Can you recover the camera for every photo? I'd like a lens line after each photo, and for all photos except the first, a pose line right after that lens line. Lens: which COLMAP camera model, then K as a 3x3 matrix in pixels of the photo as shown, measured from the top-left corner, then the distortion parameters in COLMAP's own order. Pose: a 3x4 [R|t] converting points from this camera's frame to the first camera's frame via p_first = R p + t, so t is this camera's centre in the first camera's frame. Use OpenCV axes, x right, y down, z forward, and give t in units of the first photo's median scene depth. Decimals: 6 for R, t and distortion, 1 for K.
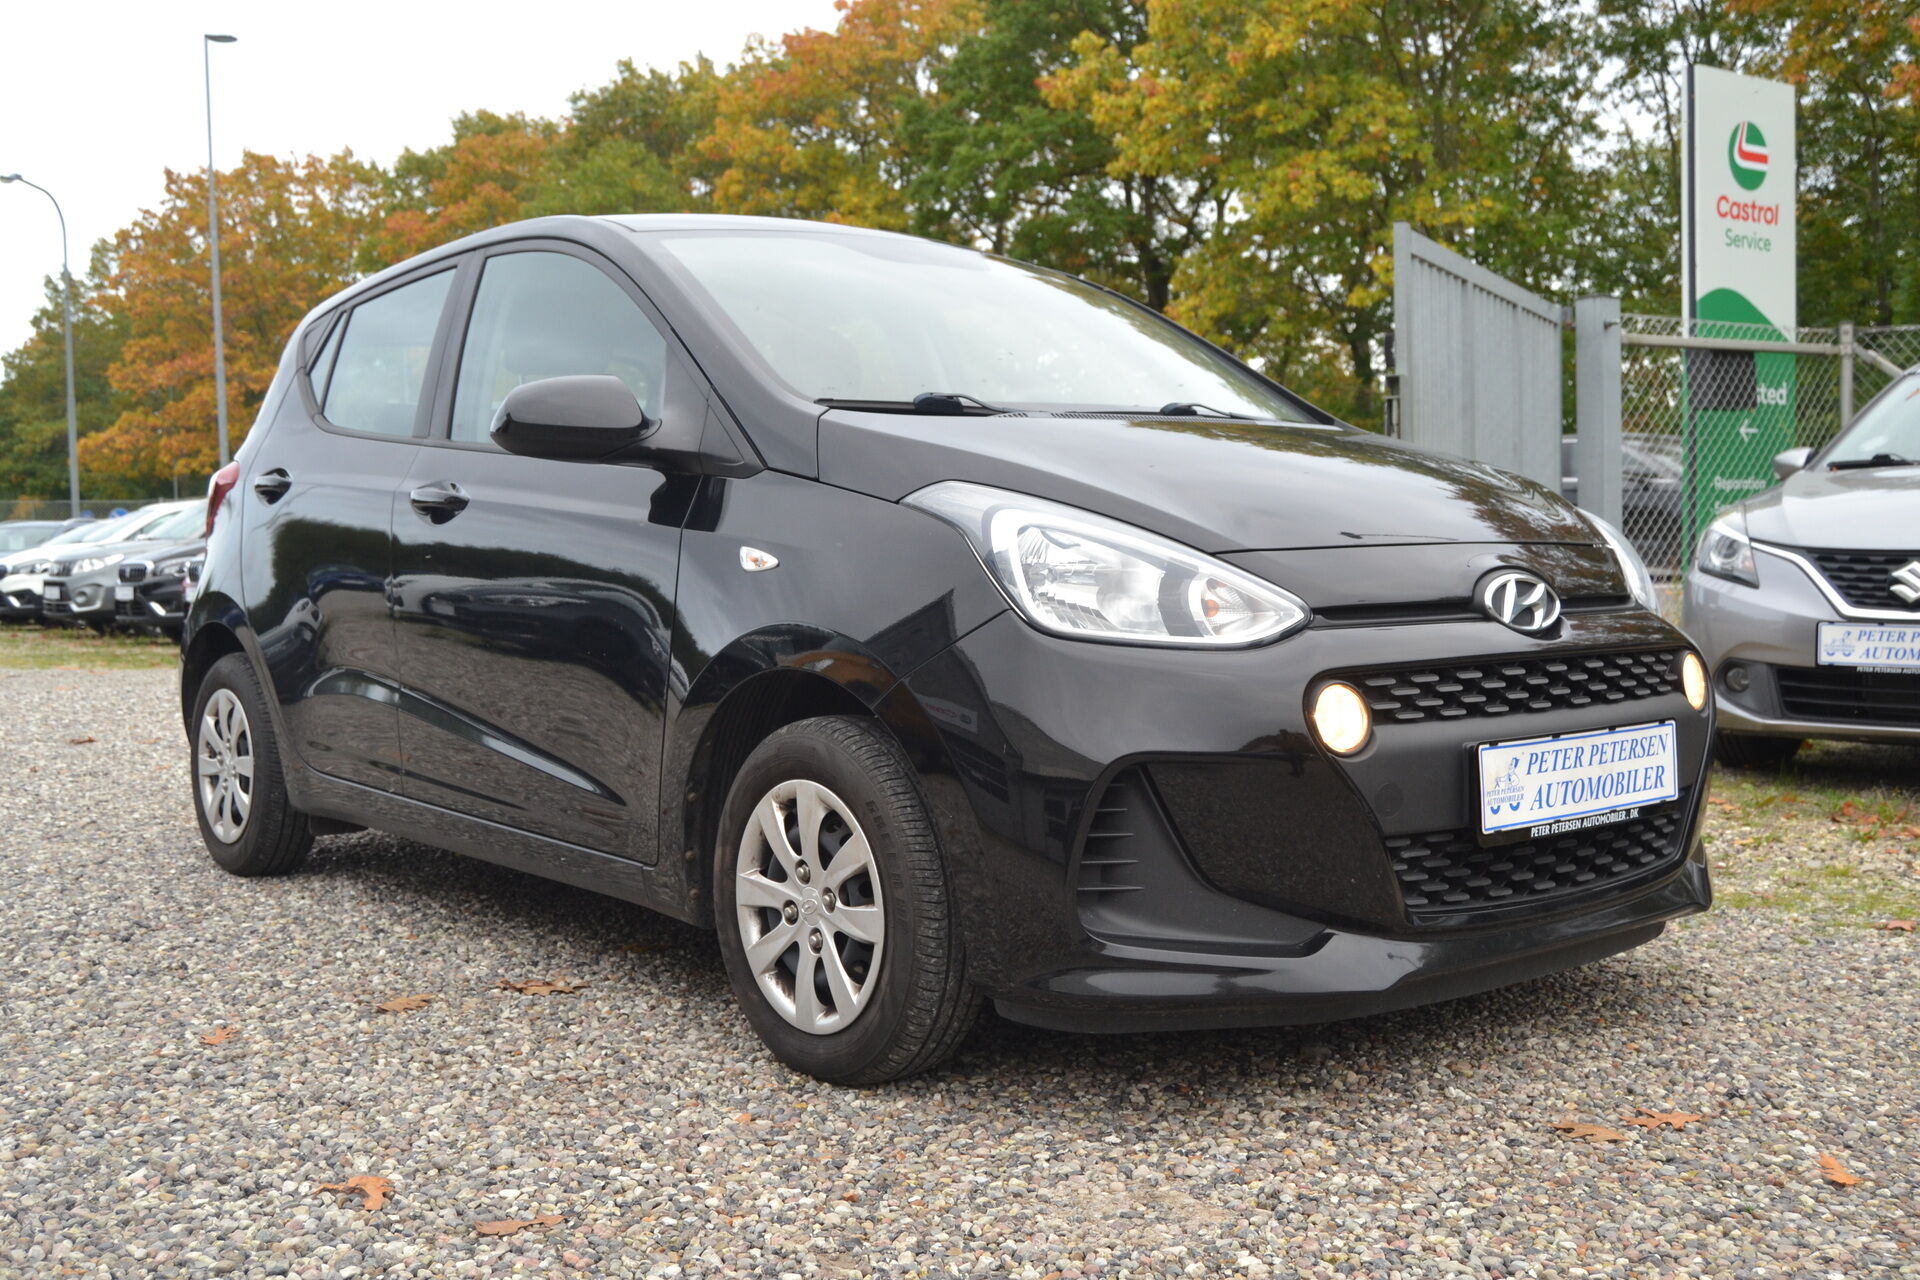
lens RADIAL K [[2012.0, 0, 960.0], [0, 2012.0, 640.0], [0, 0, 1]] dist [-0.059506, -0.001230]
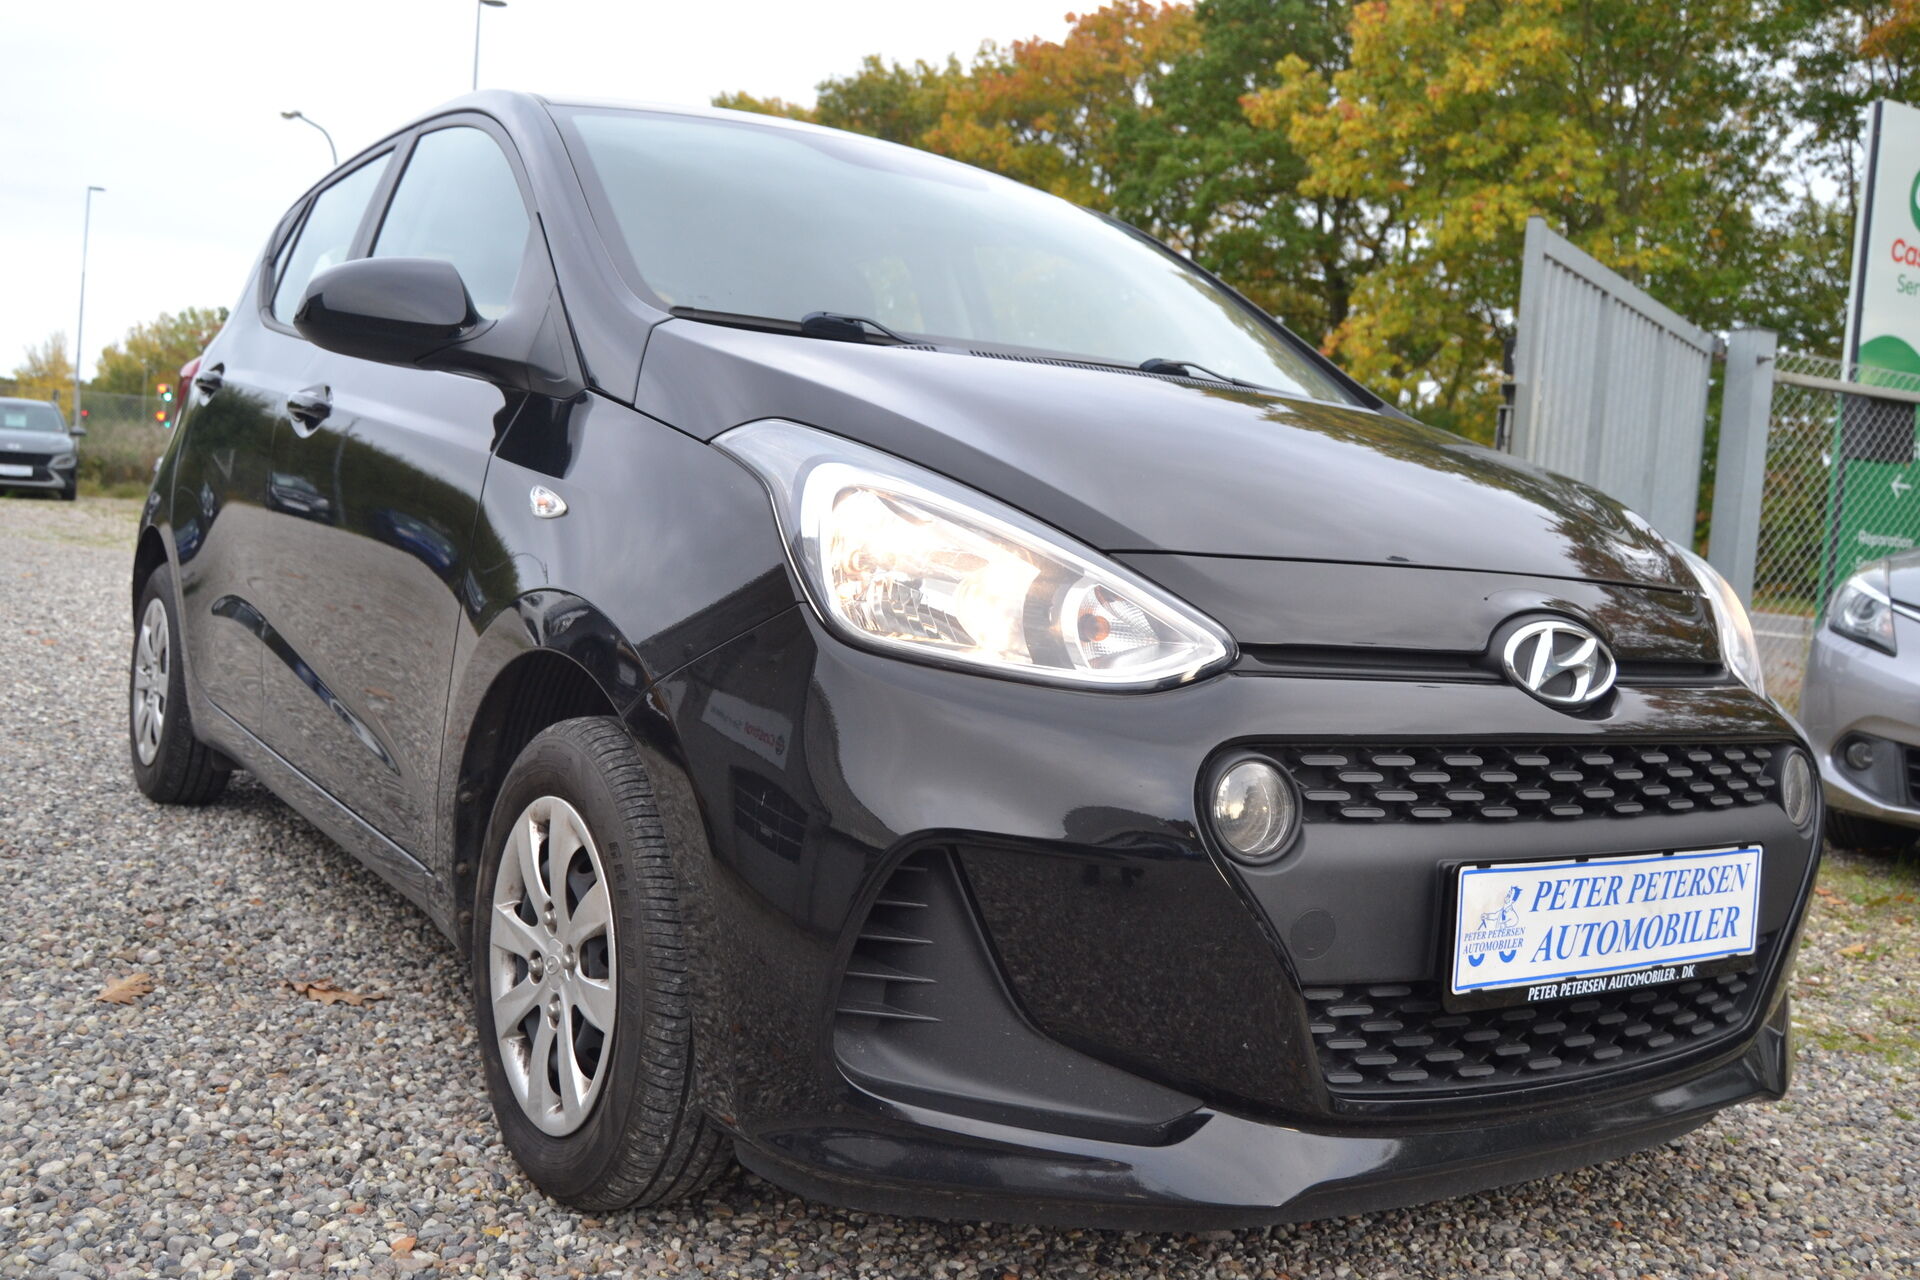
lens RADIAL K [[1799.5, 0, 960.0], [0, 1799.5, 640.0], [0, 0, 1]] dist [-0.060243, -0.000276]
pose [[0.989650, 0.102436, -0.100500, 0.114907], [-0.100485, 0.994642, 0.024303, -0.018239], [0.102451, -0.013952, 0.994640, 0.298923]]
